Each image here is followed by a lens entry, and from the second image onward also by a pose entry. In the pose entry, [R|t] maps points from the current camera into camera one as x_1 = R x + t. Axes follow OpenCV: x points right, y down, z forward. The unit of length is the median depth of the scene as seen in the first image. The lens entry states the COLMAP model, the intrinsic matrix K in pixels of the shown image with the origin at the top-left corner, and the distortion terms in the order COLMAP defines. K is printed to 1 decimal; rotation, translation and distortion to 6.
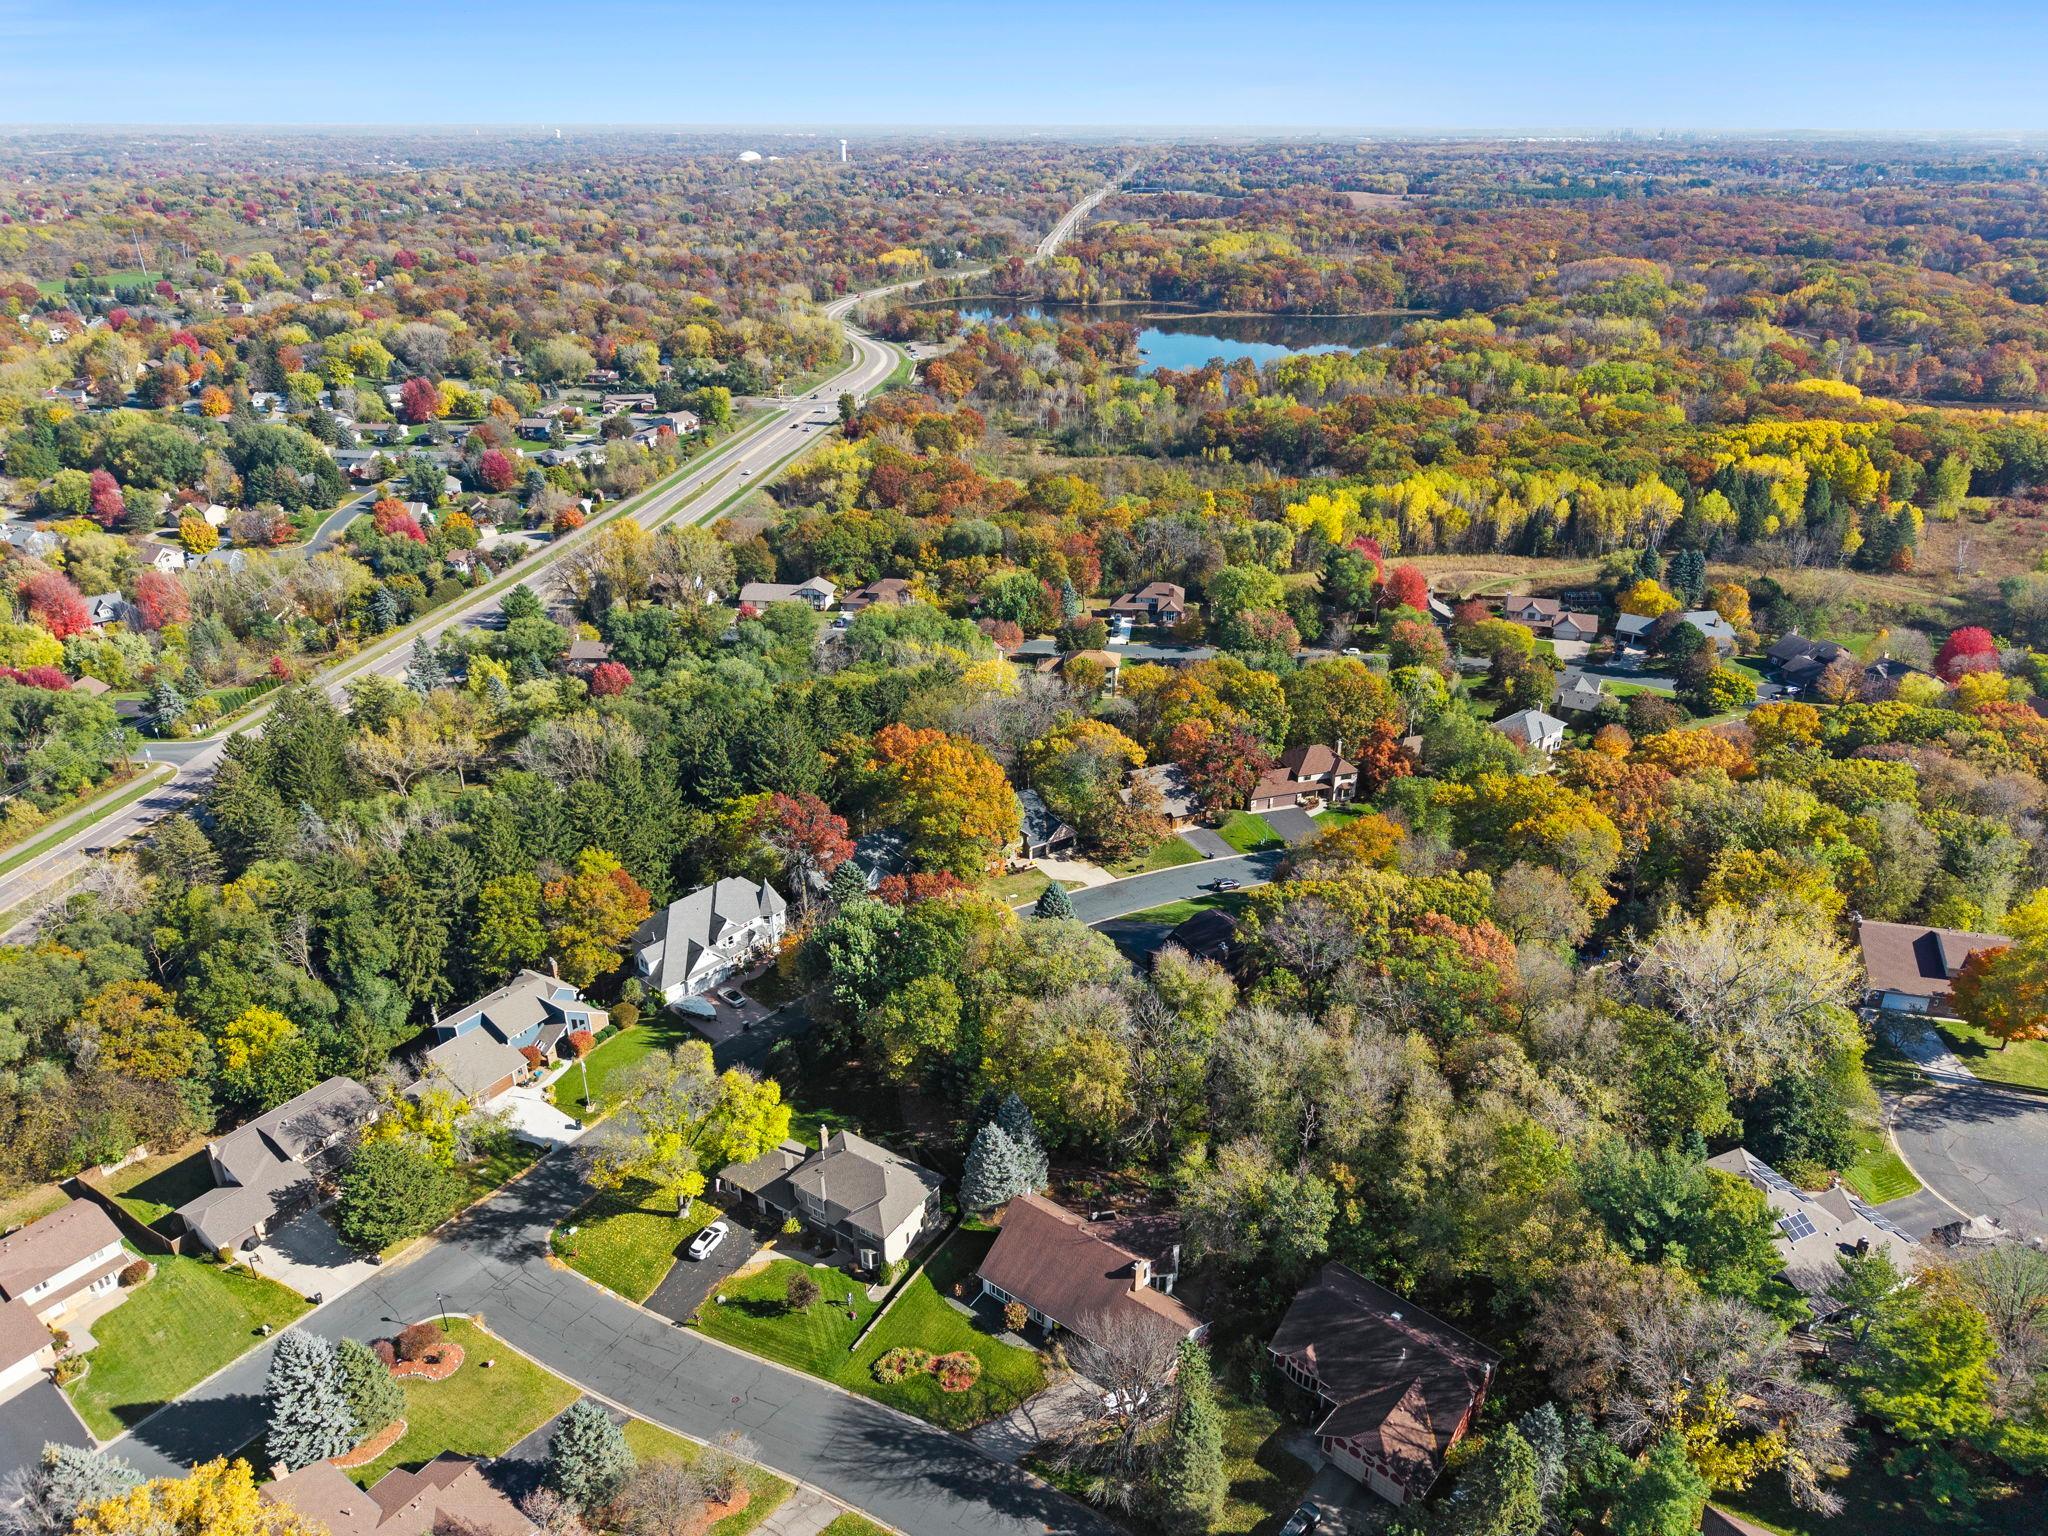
lens RADIAL K [[1420.9, 0, 1019.6], [0, 1420.9, 761.7], [0, 0, 1]] dist [0.079483, -0.138949]
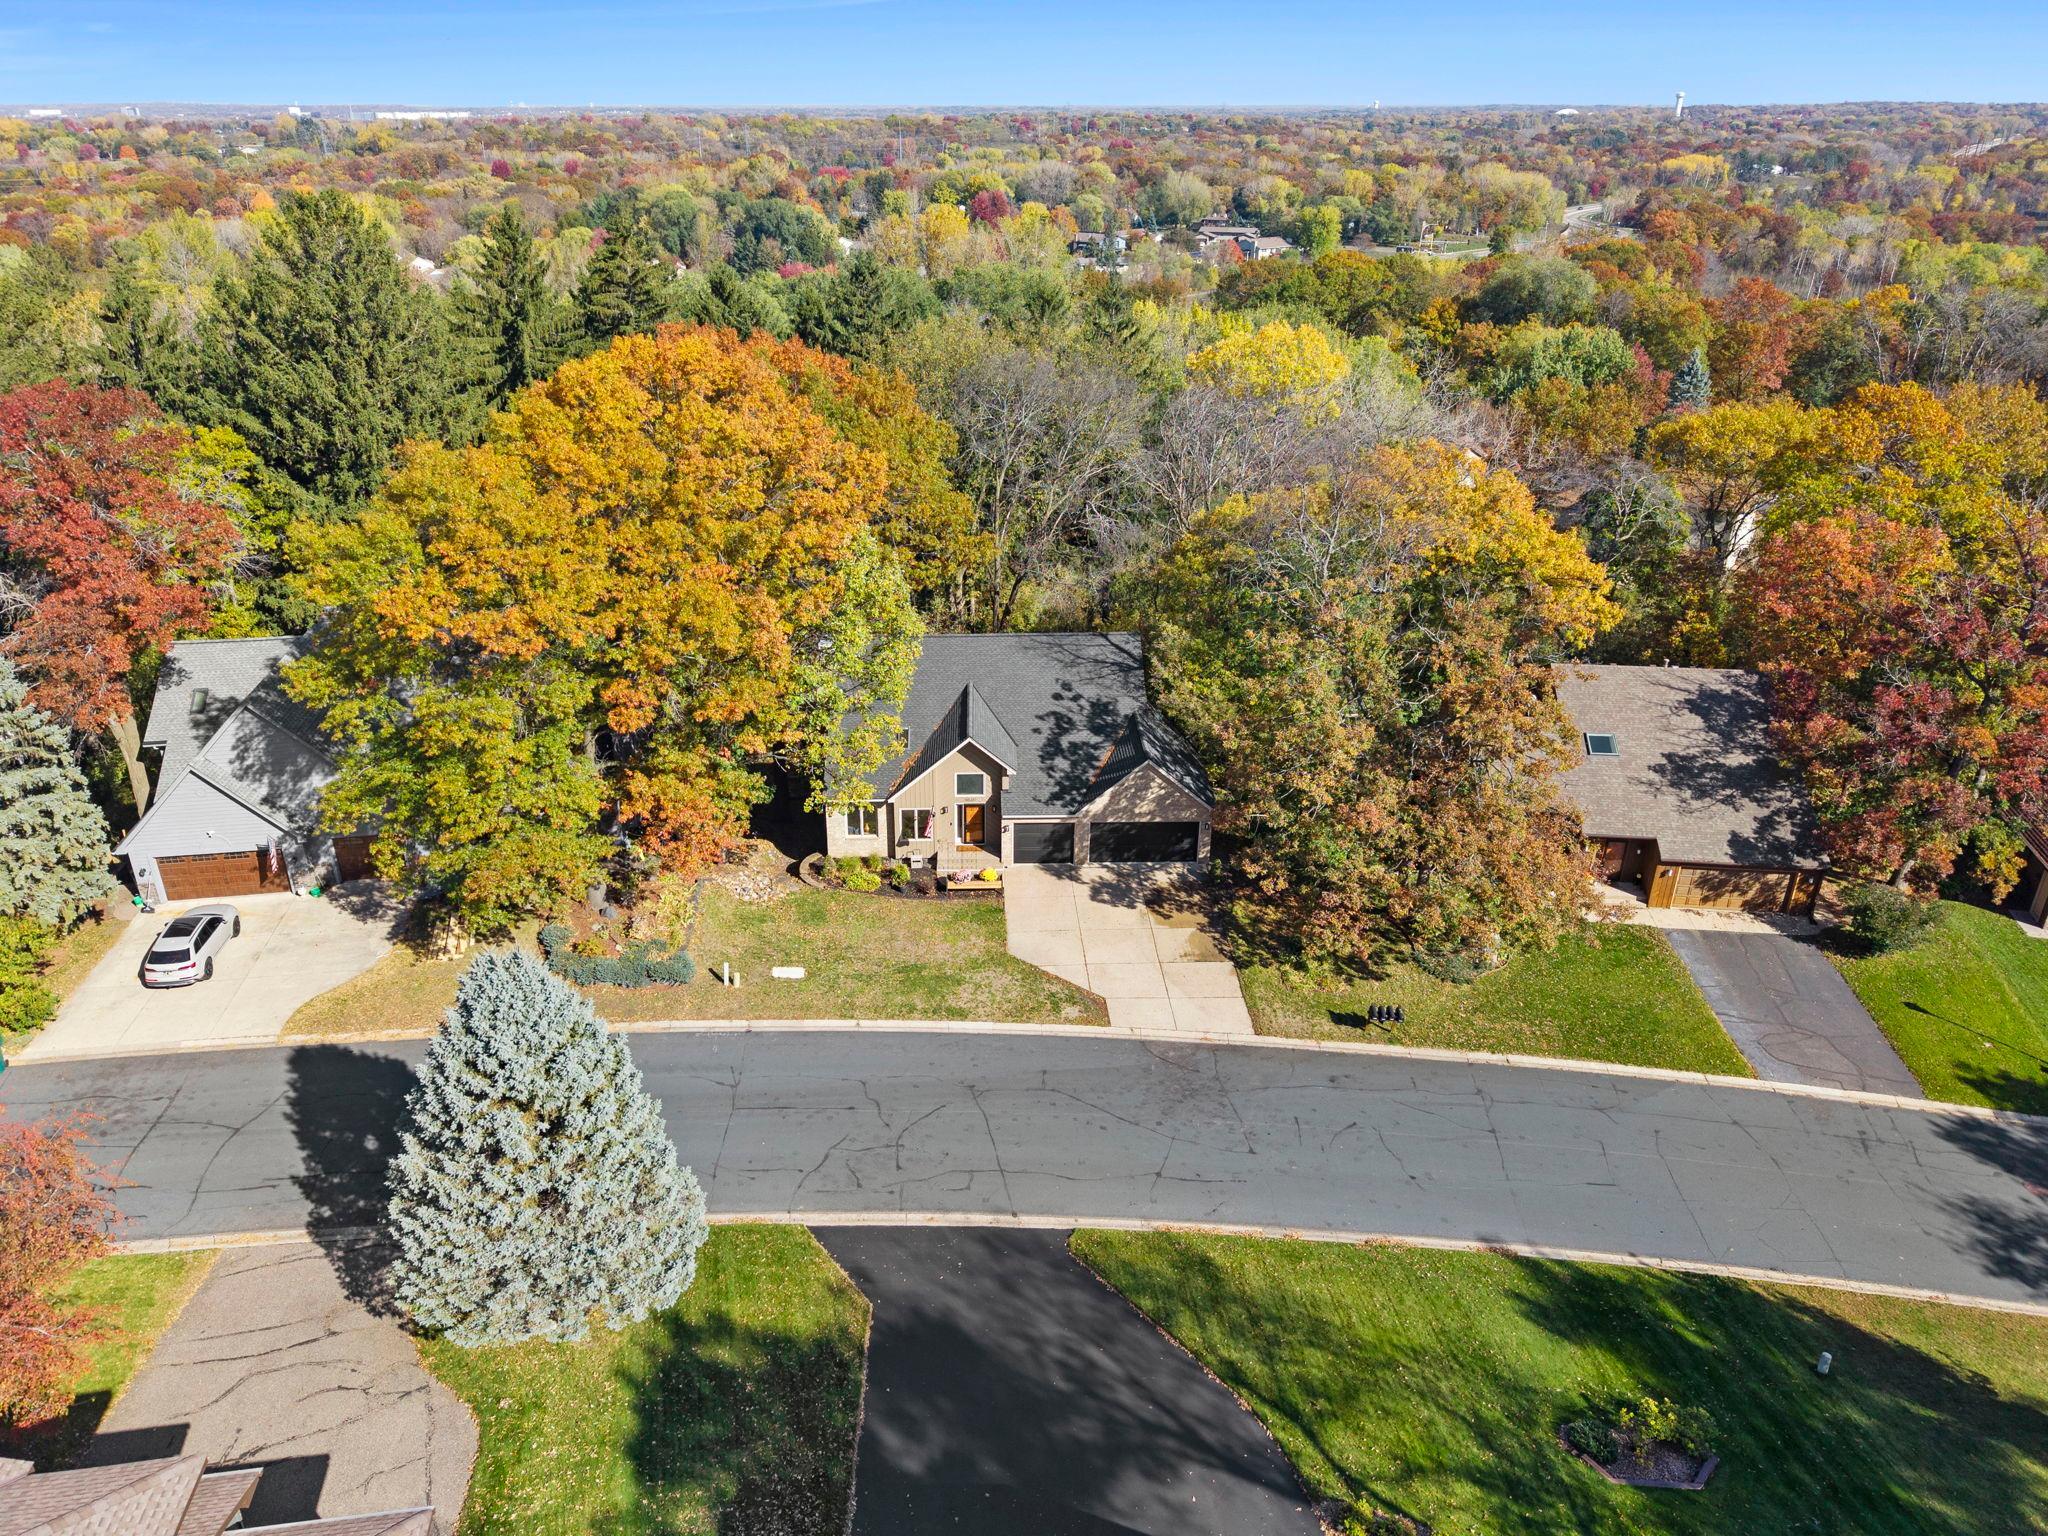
lens RADIAL K [[1400.1, 0, 1001.1], [0, 1400.1, 766.7], [0, 0, 1]] dist [0.013282, -0.004946]
pose [[0.856451, 0.223652, -0.465265, 0.082041], [-0.220719, 0.973389, 0.061611, 0.023034], [0.466664, 0.049926, 0.883025, 0.500253]]
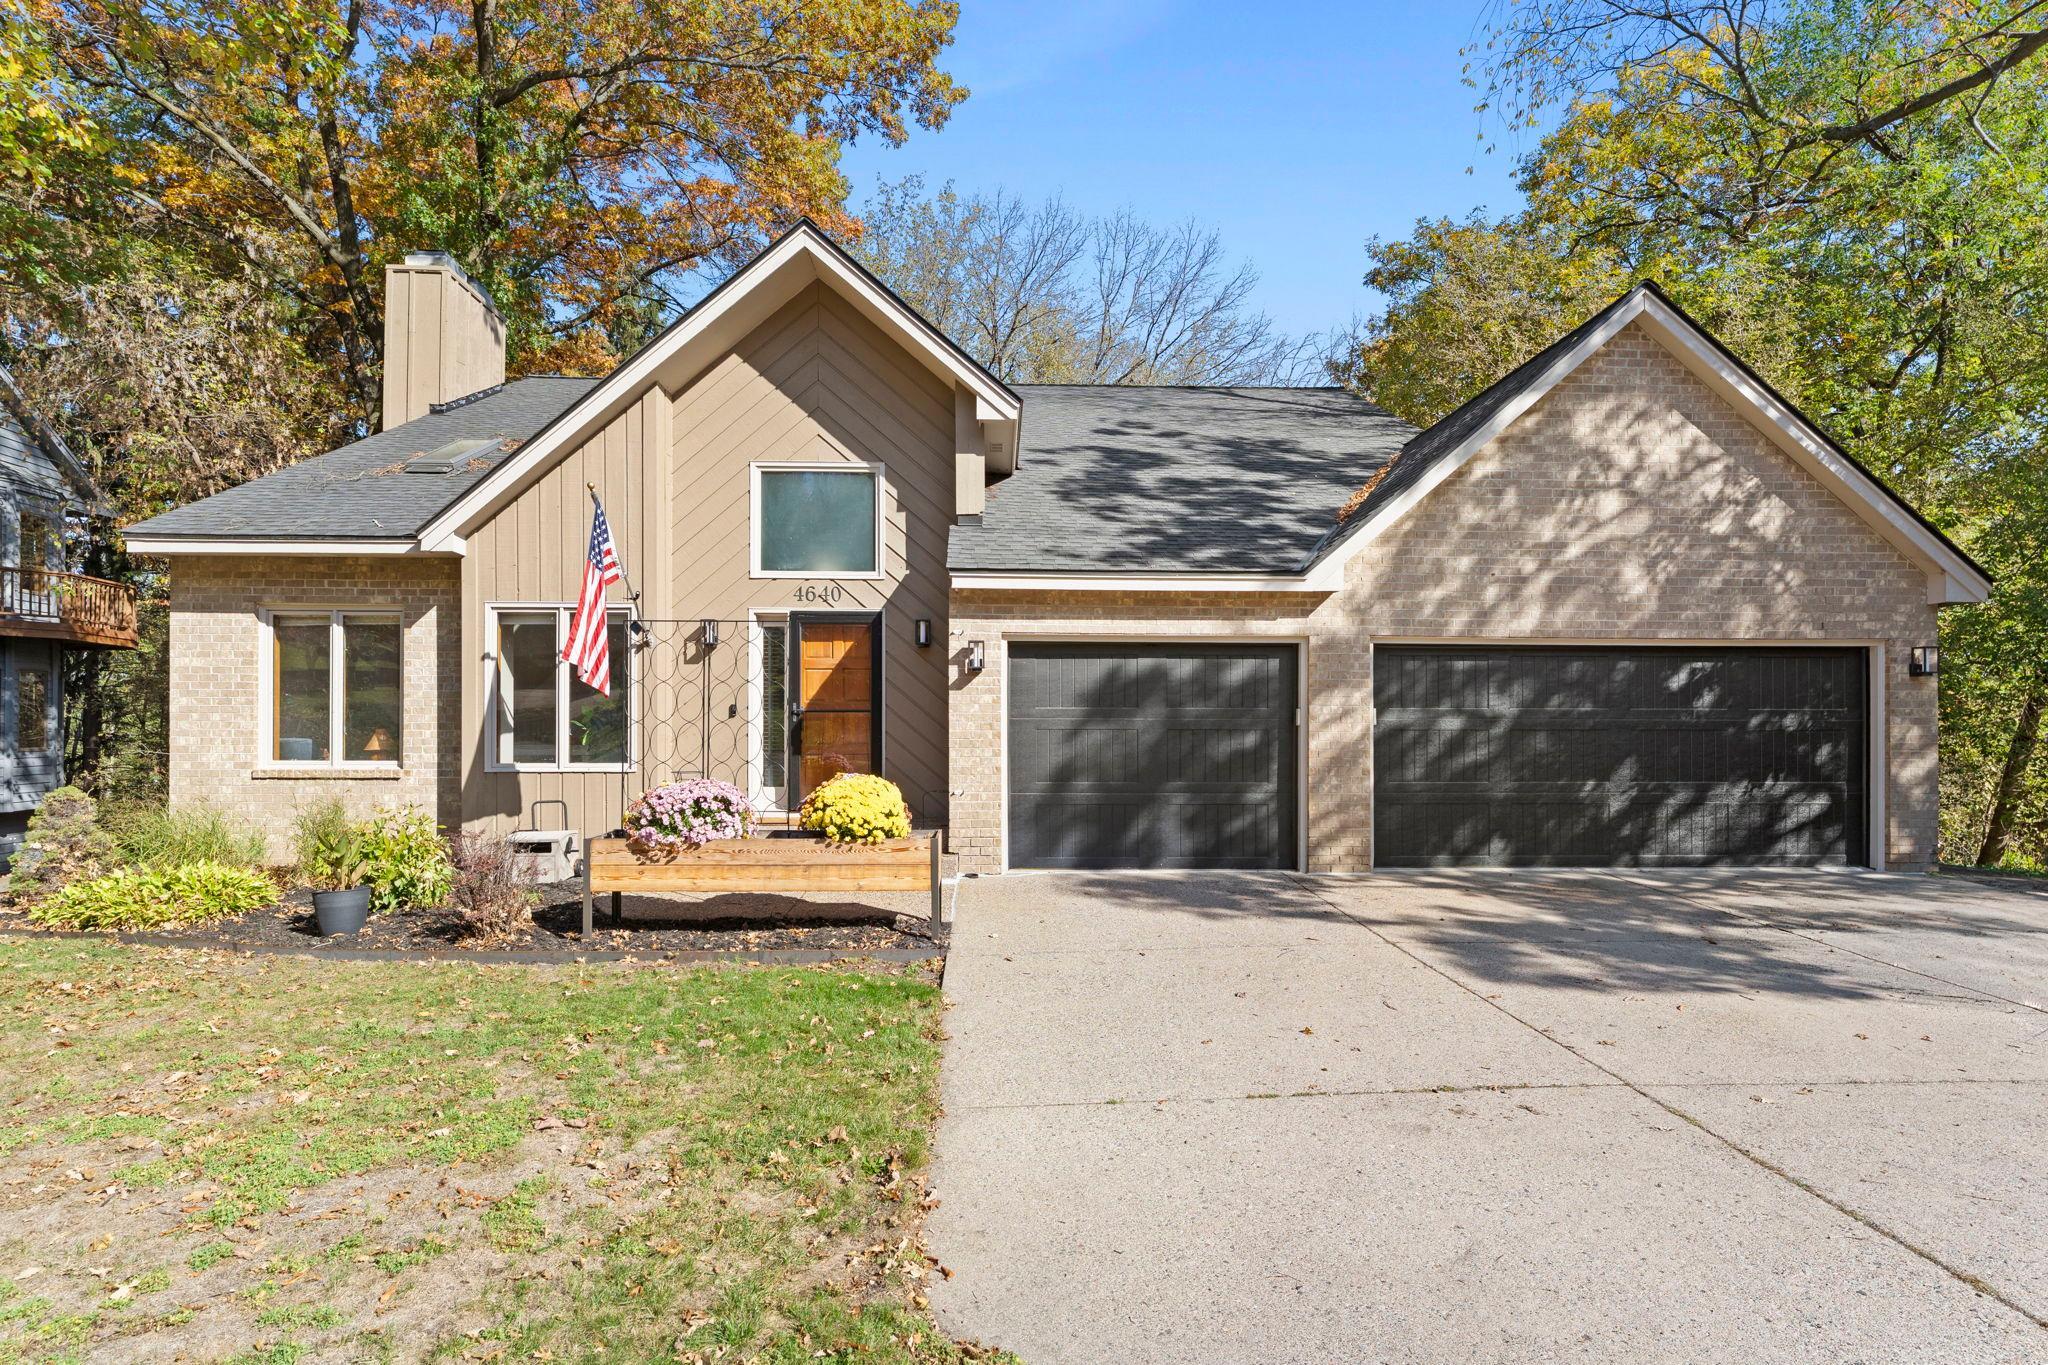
lens RADIAL K [[1064.5, 0, 1017.9], [0, 1064.5, 735.6], [0, 0, 1]] dist [-0.002829, 0.002106]
pose [[0.864326, 0.007319, -0.502879, 0.019570], [-0.216291, 0.908114, -0.358534, 0.051581], [0.454048, 0.418658, 0.786490, 0.631284]]
